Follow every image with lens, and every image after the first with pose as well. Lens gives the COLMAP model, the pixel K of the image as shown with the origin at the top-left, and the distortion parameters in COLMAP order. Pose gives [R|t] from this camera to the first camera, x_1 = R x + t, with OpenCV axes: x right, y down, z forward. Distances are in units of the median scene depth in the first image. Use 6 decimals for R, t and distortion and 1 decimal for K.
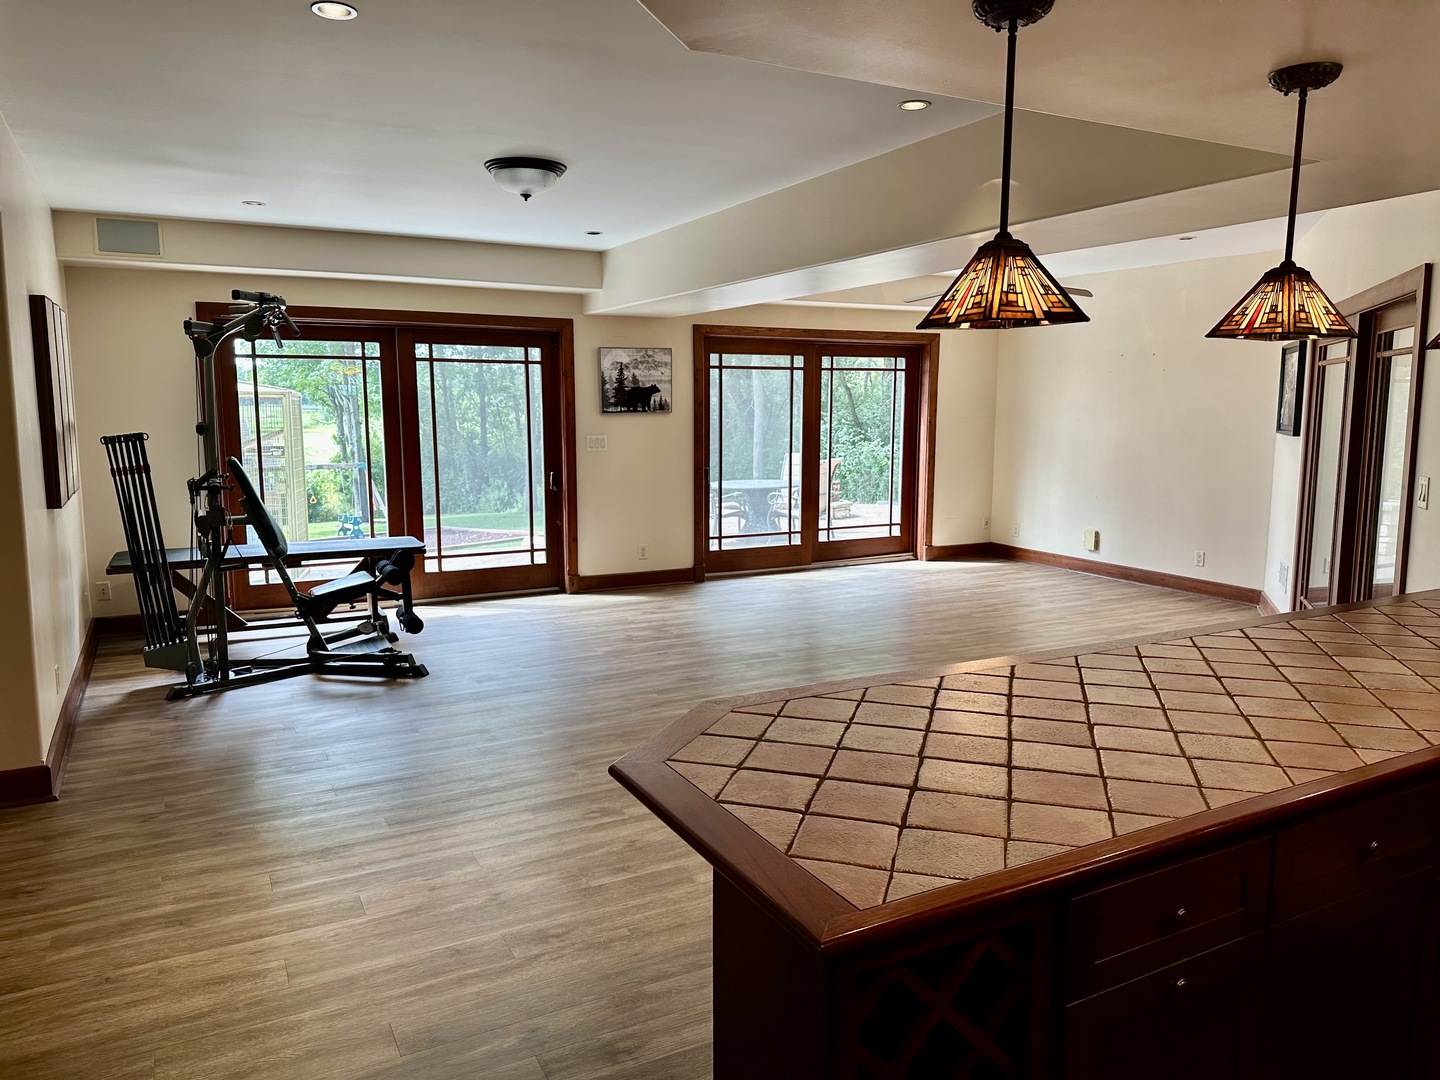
lens RADIAL K [[1008.9, 0, 720.0], [0, 1008.9, 540.0], [0, 0, 1]] dist [0.100390, -0.144767]
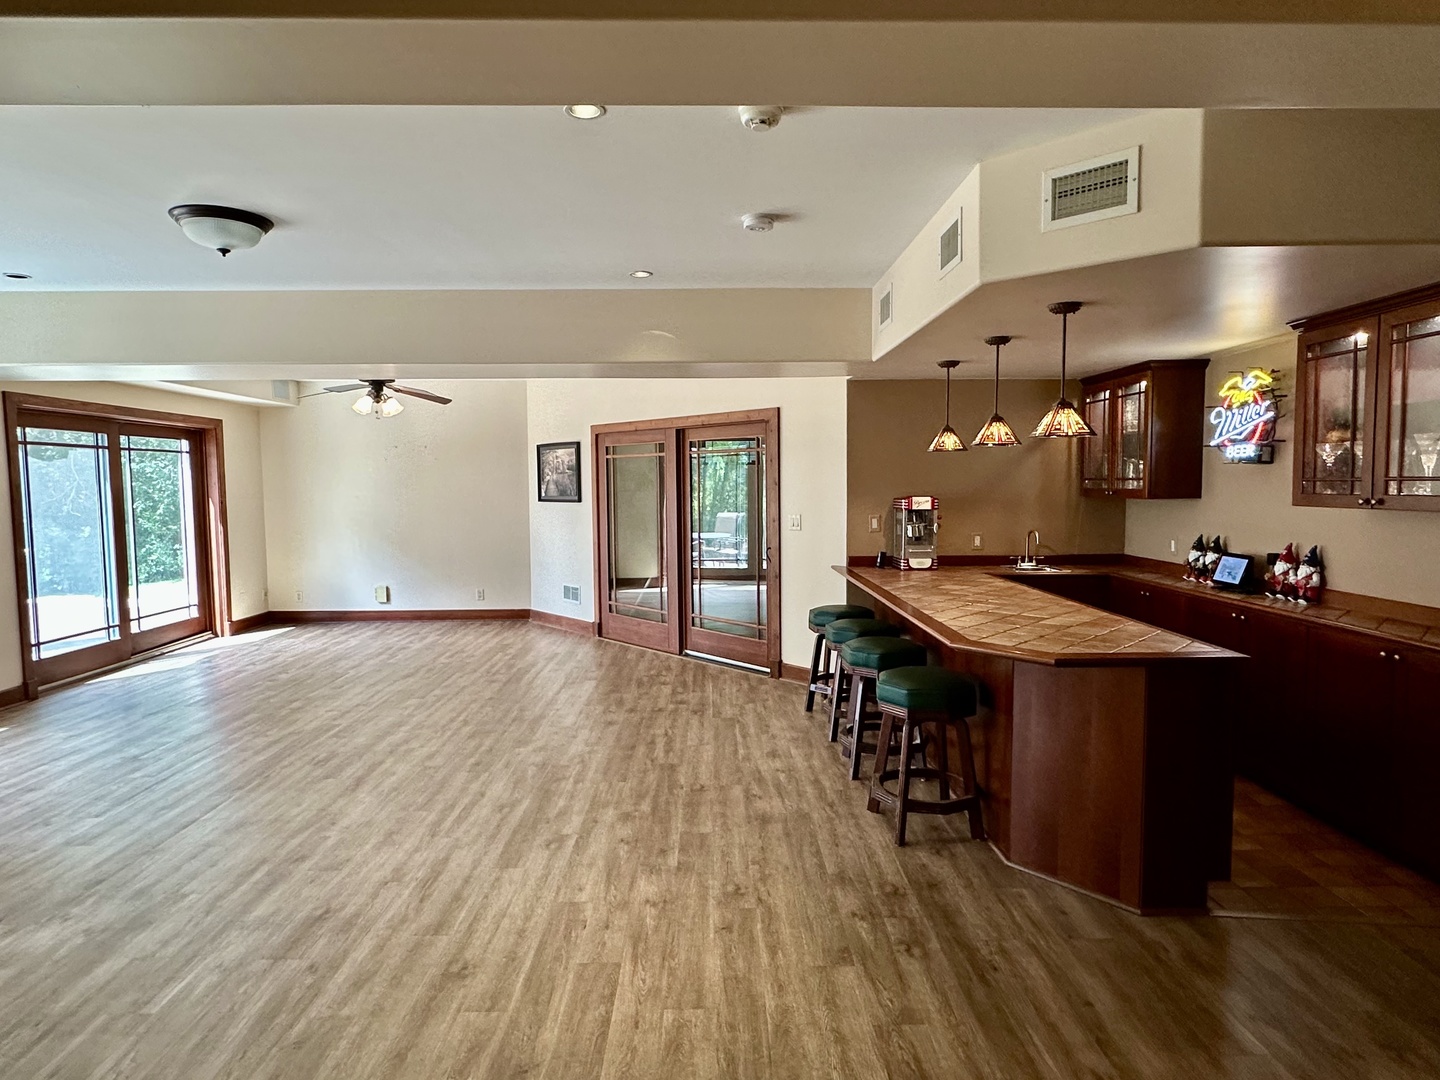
lens RADIAL K [[849.0, 0, 720.0], [0, 849.0, 540.0], [0, 0, 1]] dist [0.019555, 0.000025]
pose [[0.456560, -0.066508, 0.887203, -0.397904], [0.131713, 0.991266, 0.006529, -0.019844], [-0.879889, 0.113876, 0.461333, 0.176979]]
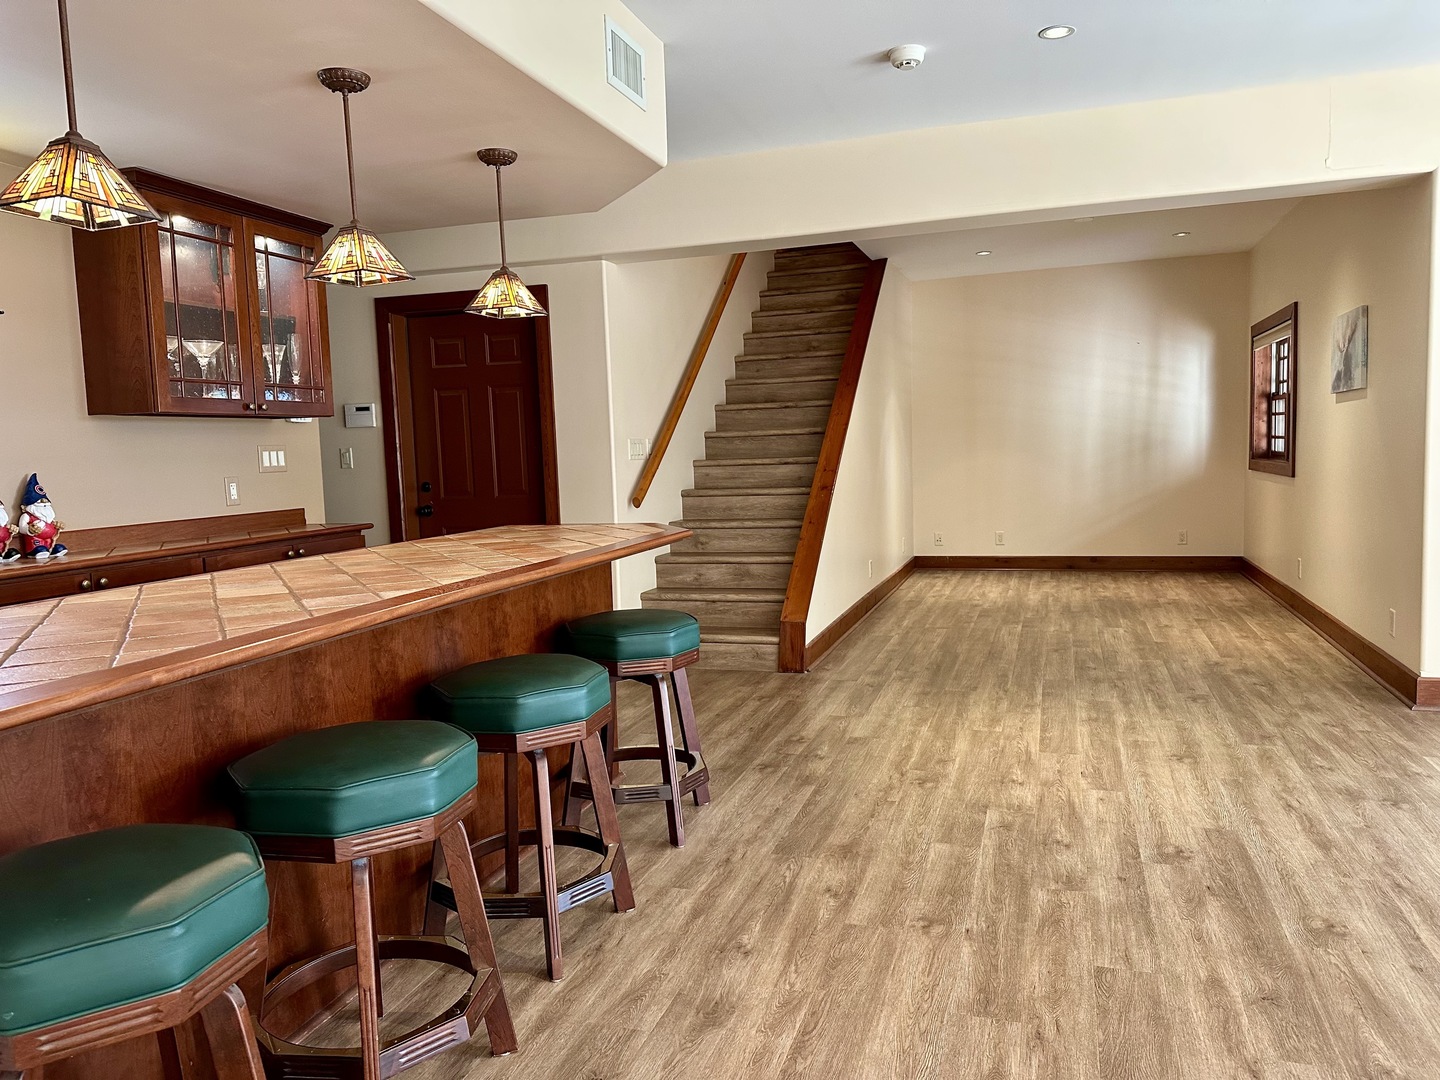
lens RADIAL K [[1008.9, 0, 720.0], [0, 1008.9, 540.0], [0, 0, 1]] dist [0.100390, -0.144767]
pose [[-0.720618, 0.085667, -0.688020, 0.298278], [-0.067007, 0.979087, 0.192090, -0.039788], [0.690087, 0.184526, -0.699807, 0.596589]]
